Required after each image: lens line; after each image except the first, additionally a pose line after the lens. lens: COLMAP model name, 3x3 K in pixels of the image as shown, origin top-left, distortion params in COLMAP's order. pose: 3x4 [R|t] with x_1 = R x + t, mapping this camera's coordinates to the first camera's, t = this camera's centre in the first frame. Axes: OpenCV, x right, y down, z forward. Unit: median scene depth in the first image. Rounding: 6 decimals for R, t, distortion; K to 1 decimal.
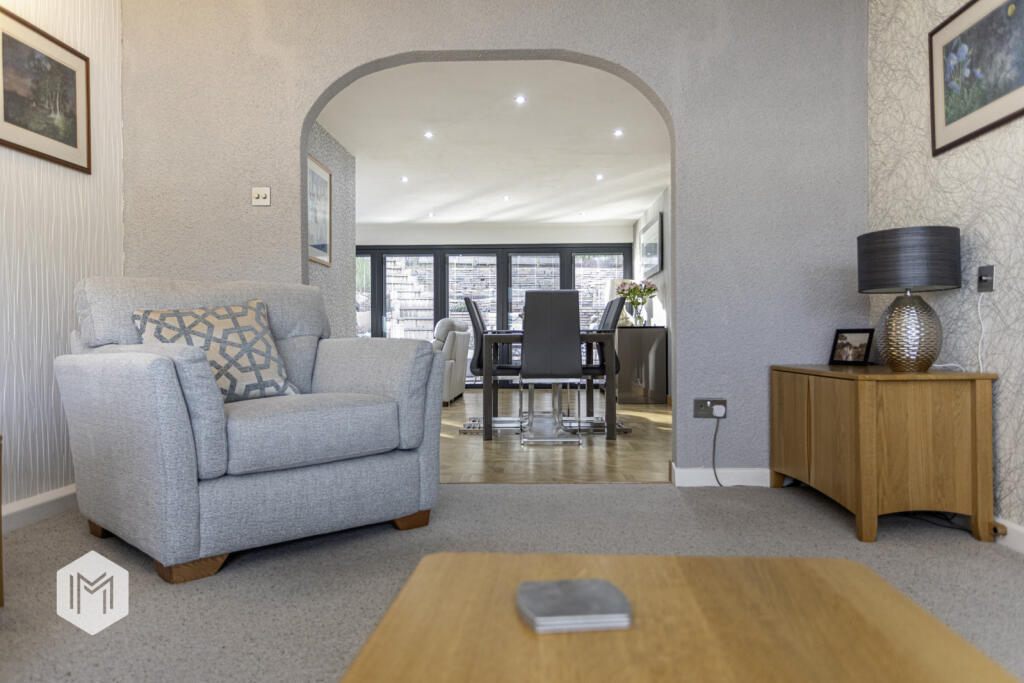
lens RADIAL K [[724.4, 0, 512.5], [0, 724.4, 341.1], [0, 0, 1]] dist [0.001409, 0.005016]
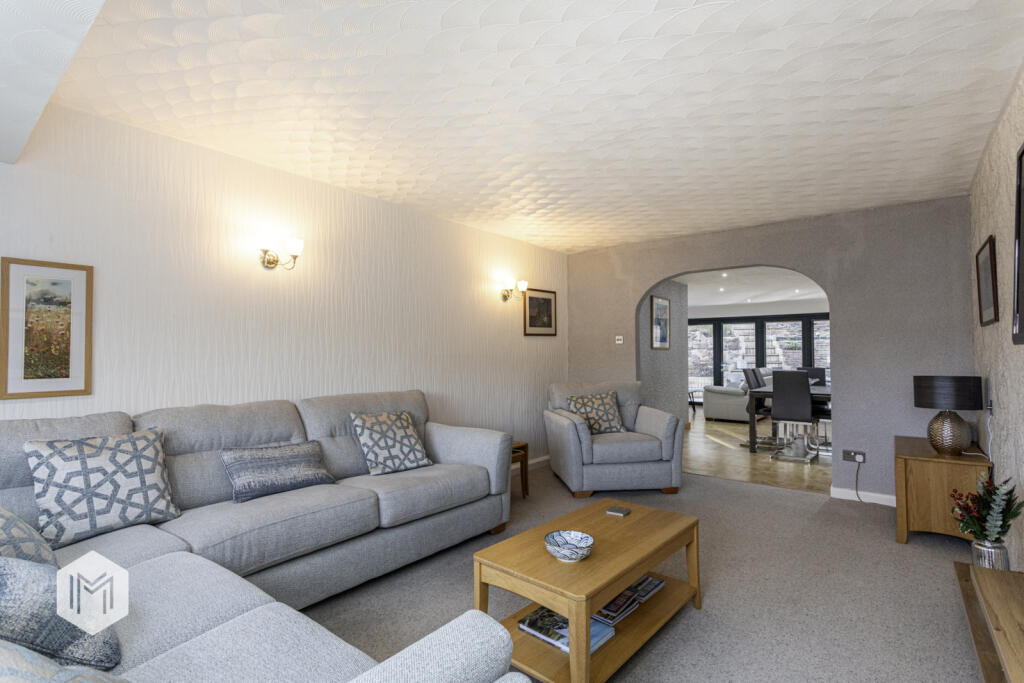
lens RADIAL K [[480.5, 0, 511.4], [0, 480.5, 344.5], [0, 0, 1]] dist [0.002553, 0.000751]
pose [[0.796075, -0.013384, -0.605050, 0.404332], [-0.000836, 0.999730, -0.023214, -0.192348], [0.605197, 0.018986, 0.795849, -0.570624]]
